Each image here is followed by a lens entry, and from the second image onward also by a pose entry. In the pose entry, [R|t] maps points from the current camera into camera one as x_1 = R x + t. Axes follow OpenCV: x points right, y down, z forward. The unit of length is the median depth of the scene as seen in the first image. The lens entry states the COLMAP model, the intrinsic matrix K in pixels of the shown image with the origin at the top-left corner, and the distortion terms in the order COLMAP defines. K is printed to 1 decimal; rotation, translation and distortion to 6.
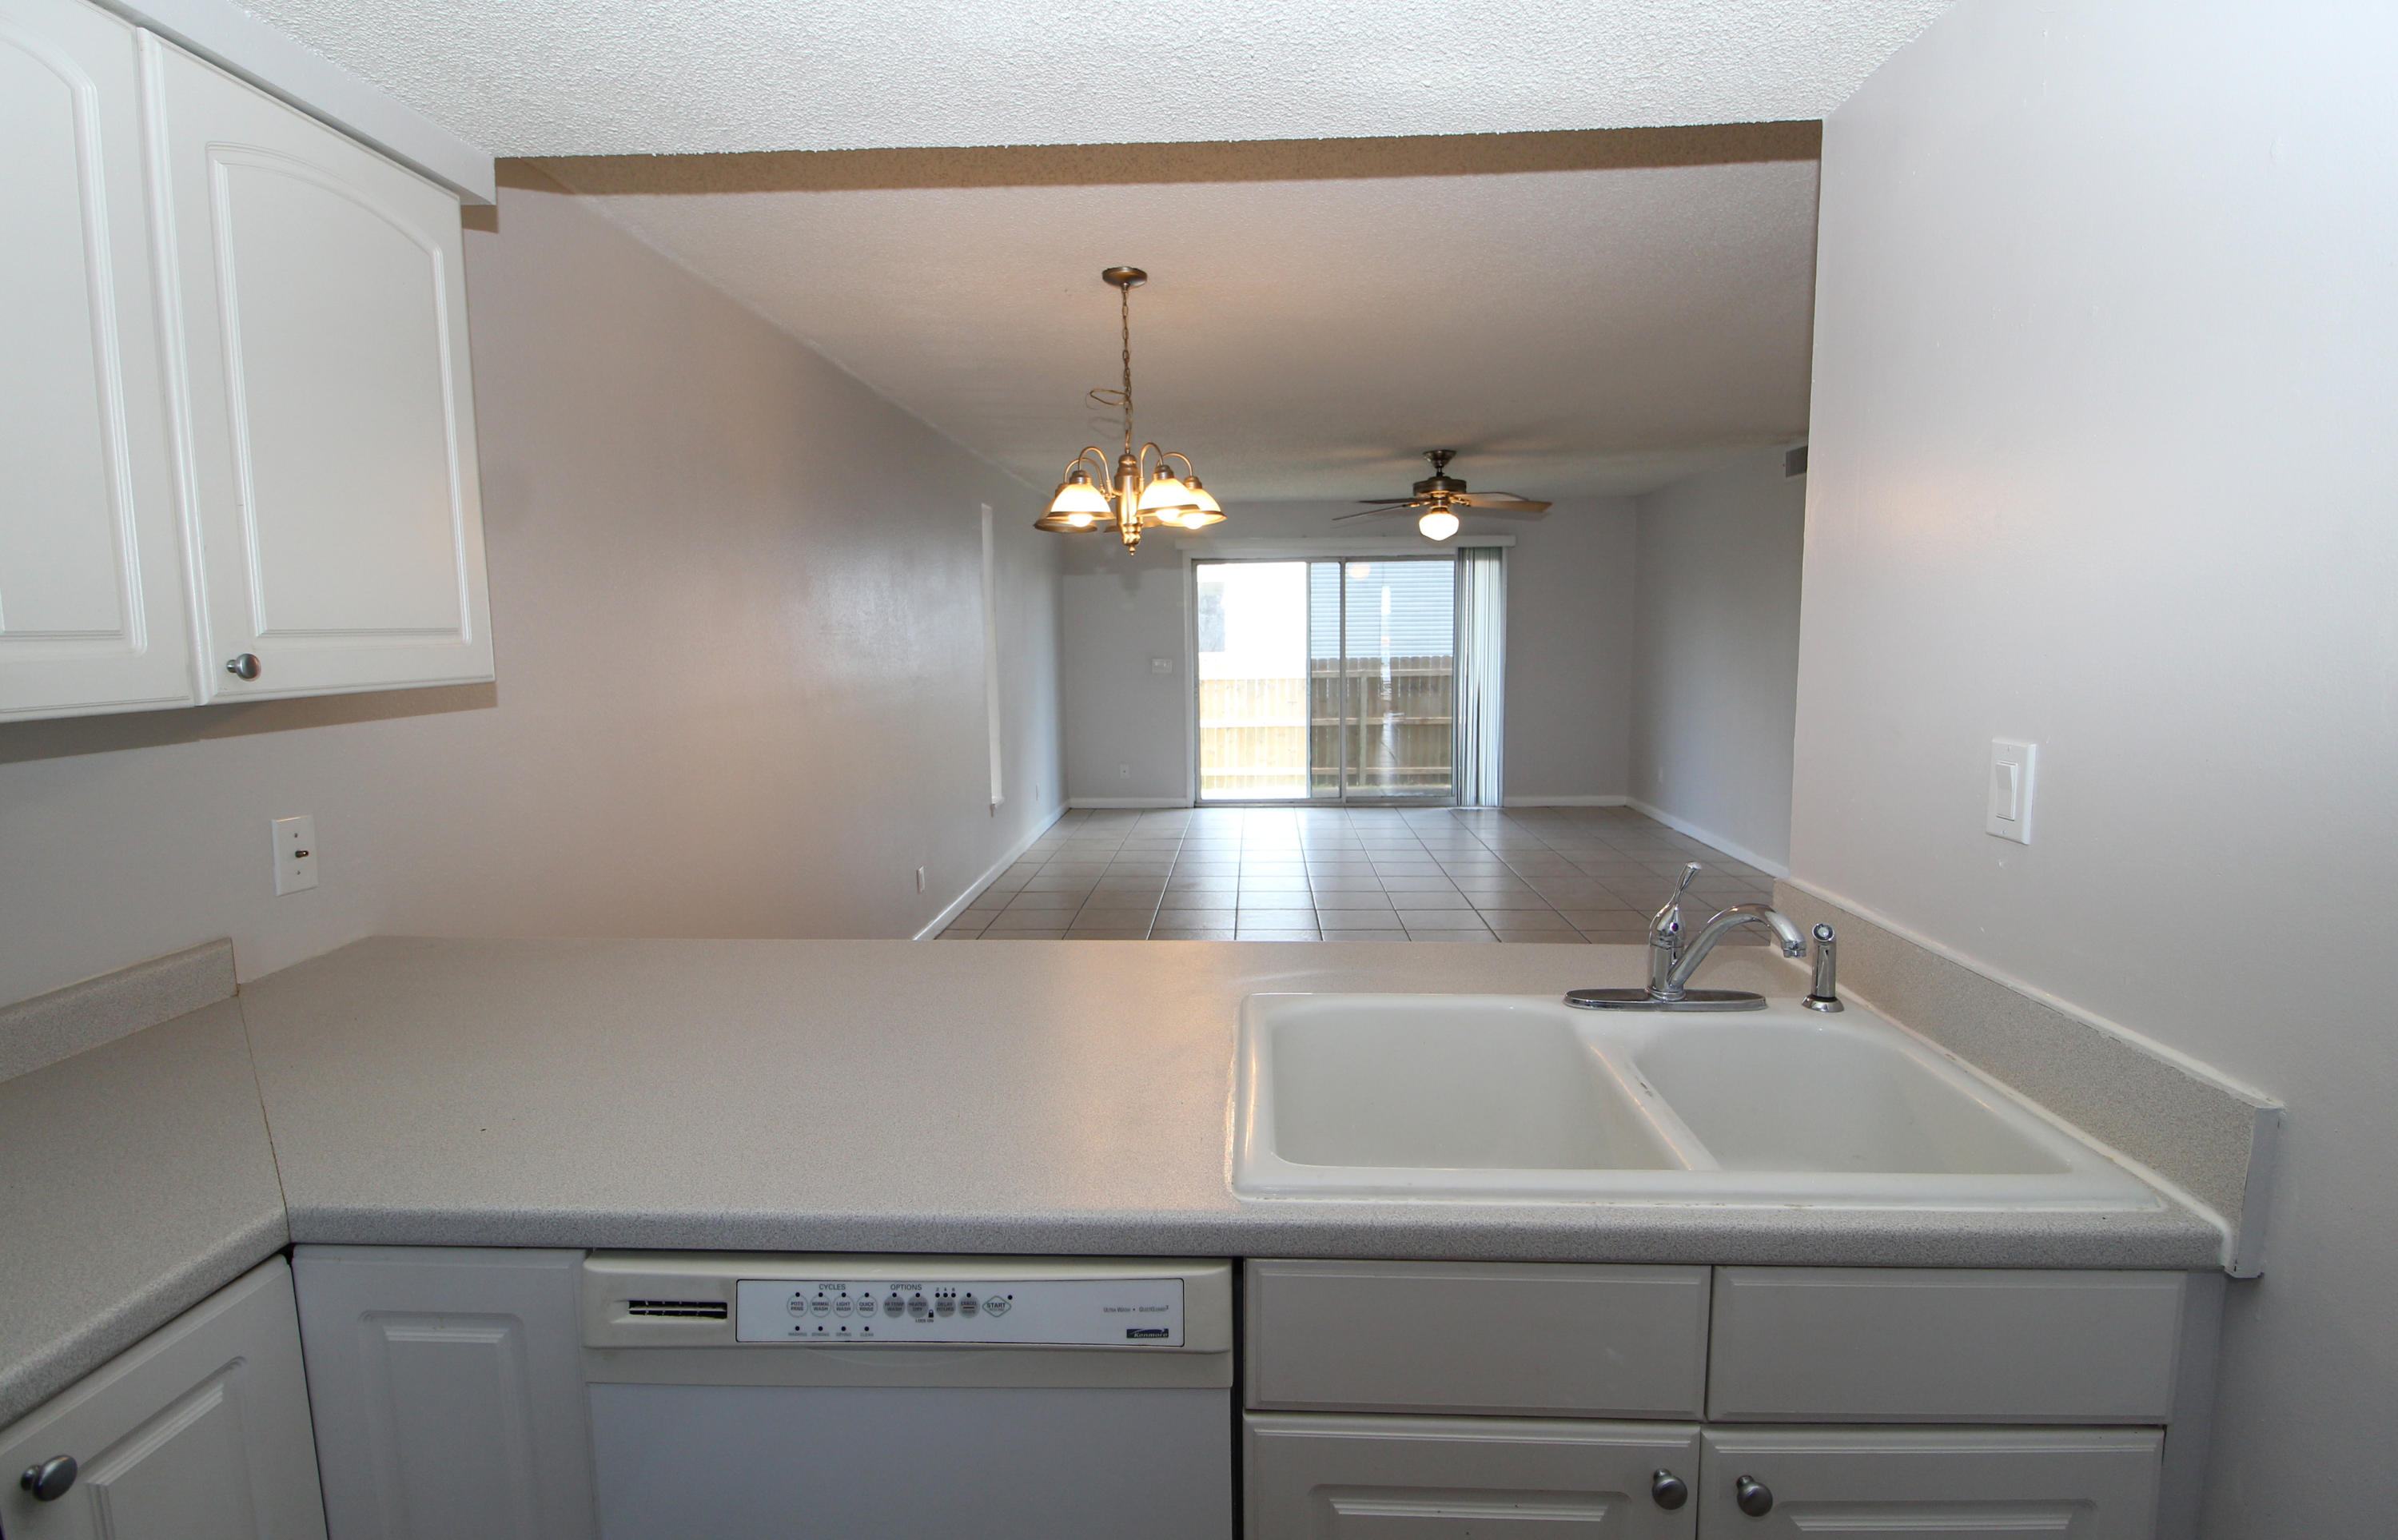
lens RADIAL K [[1168.0, 0, 1196.3], [0, 1168.0, 766.3], [0, 0, 1]] dist [-0.001685, -0.000057]
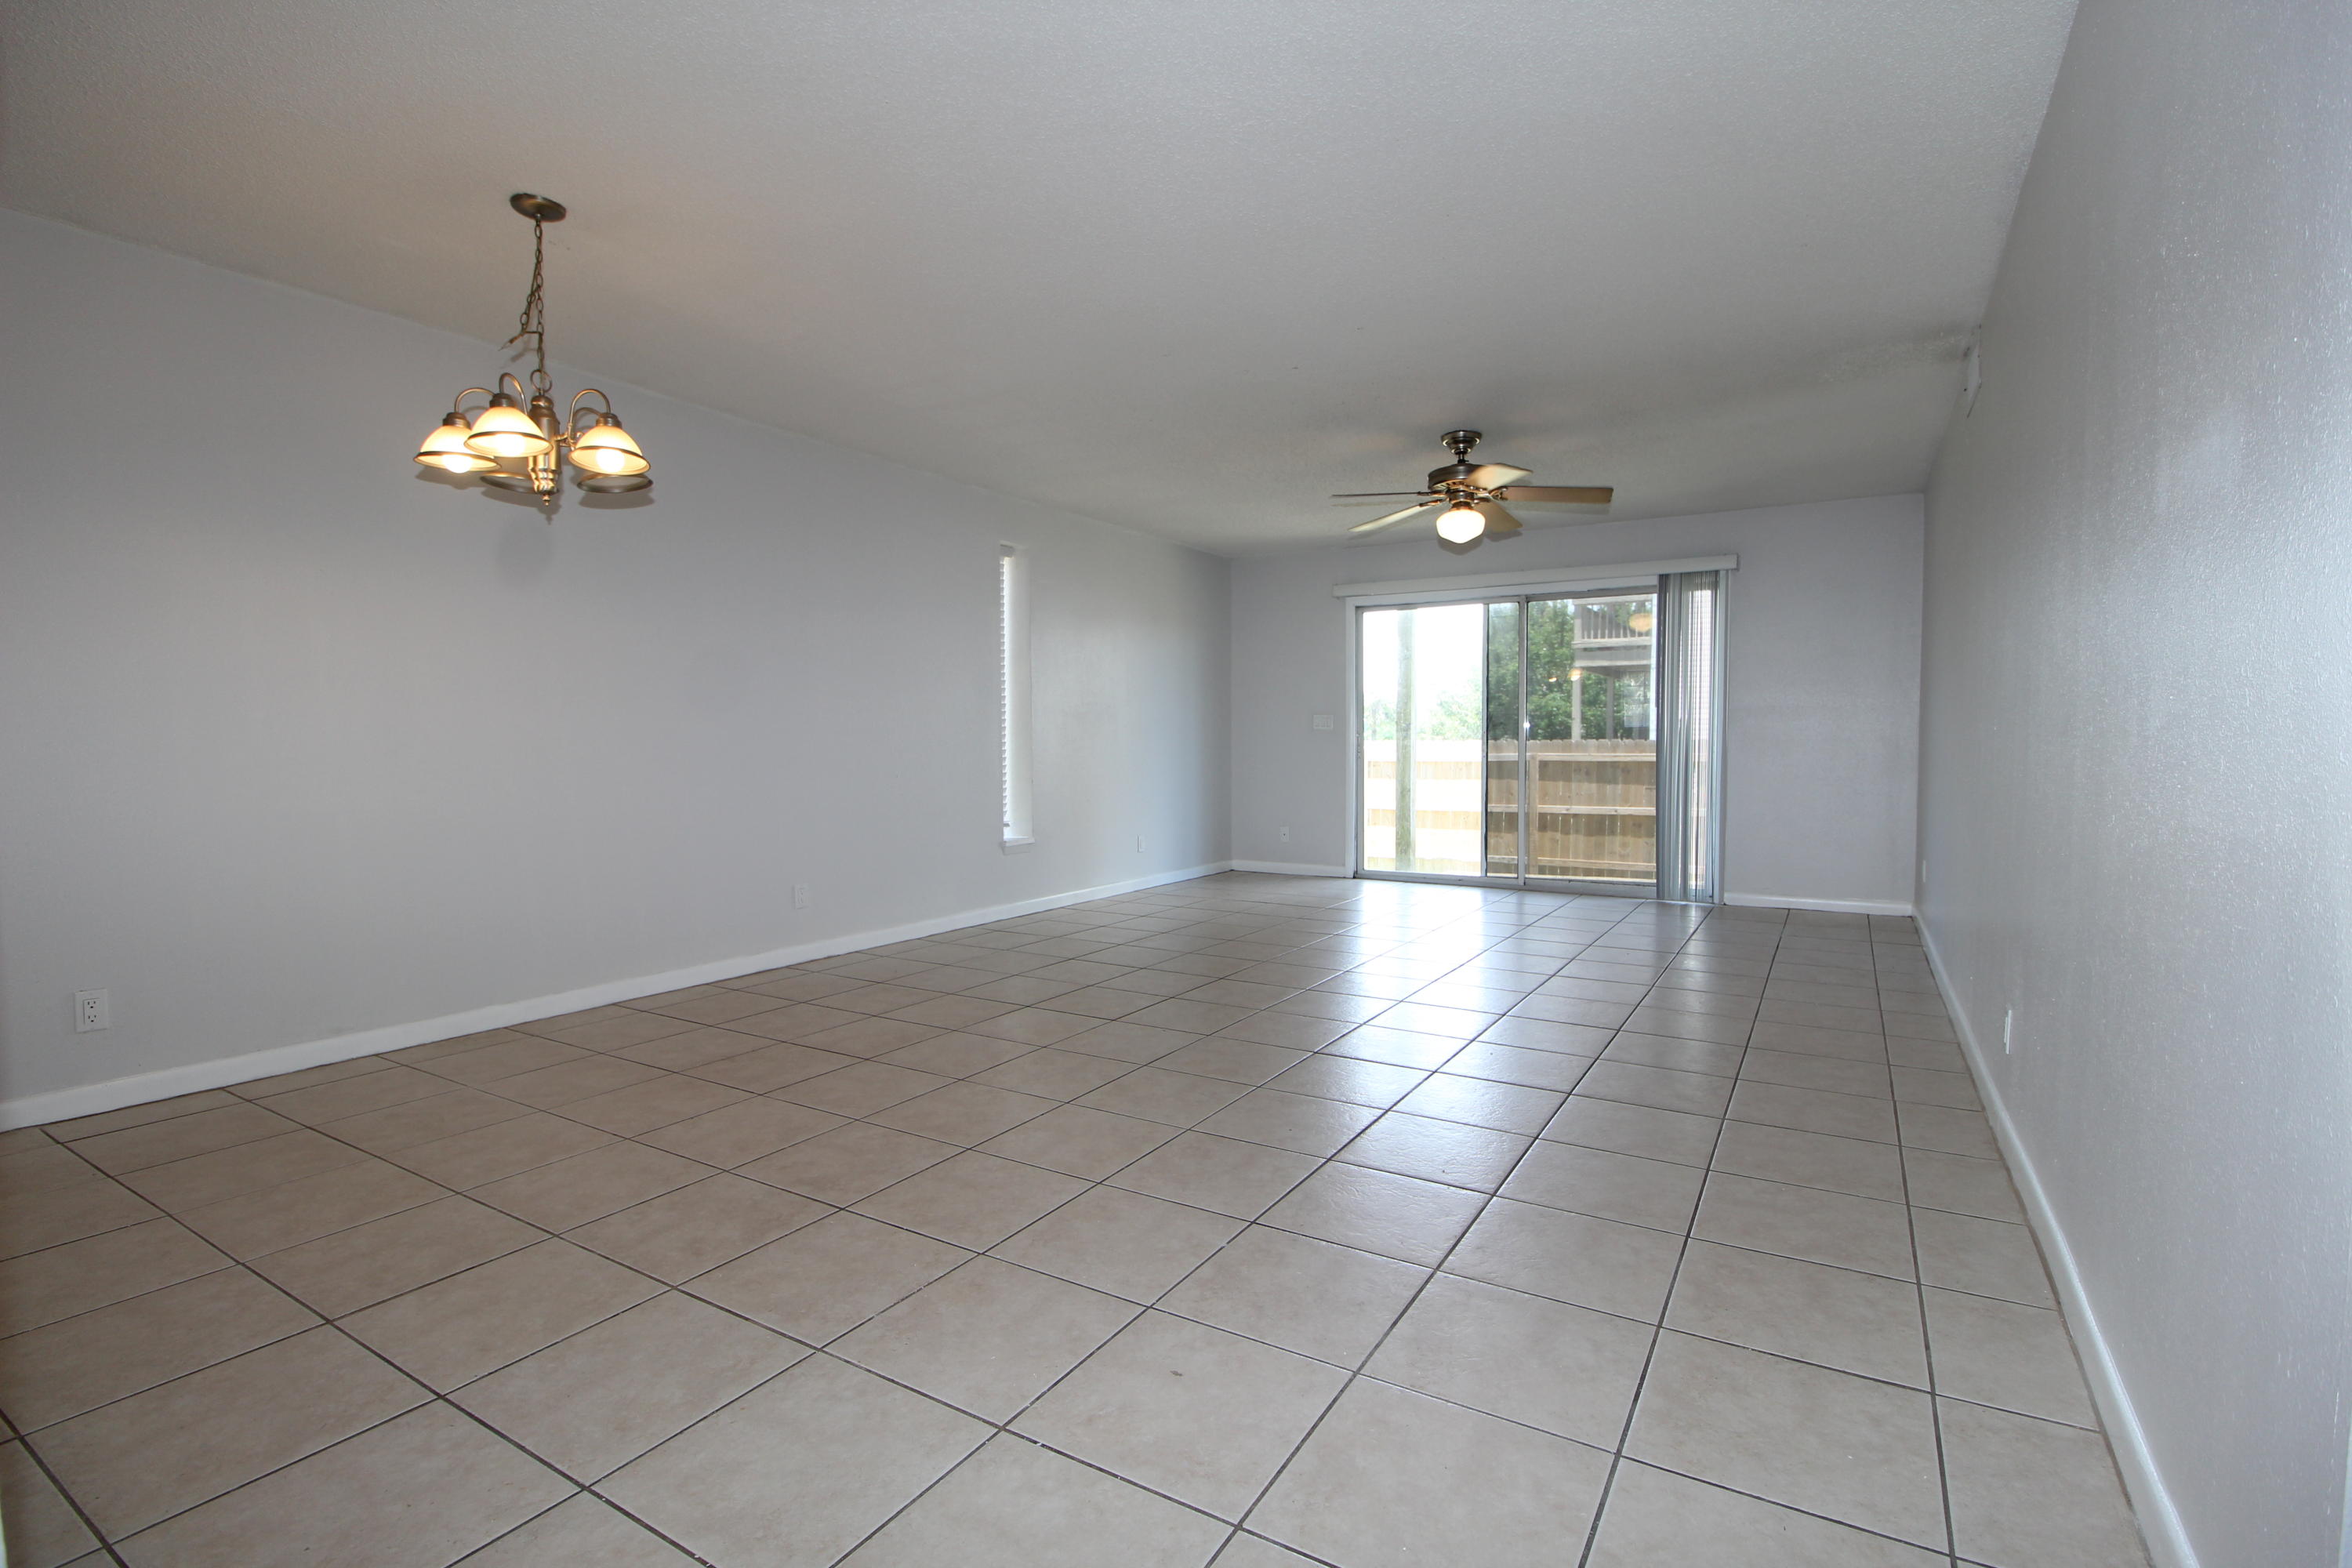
lens RADIAL K [[1097.1, 0, 1165.8], [0, 1097.1, 790.0], [0, 0, 1]] dist [-0.024117, -0.000530]
pose [[0.874981, 0.033031, -0.483029, 0.295531], [-0.064898, 0.996668, -0.049404, 0.019442], [0.479788, 0.074575, 0.874209, 0.191279]]
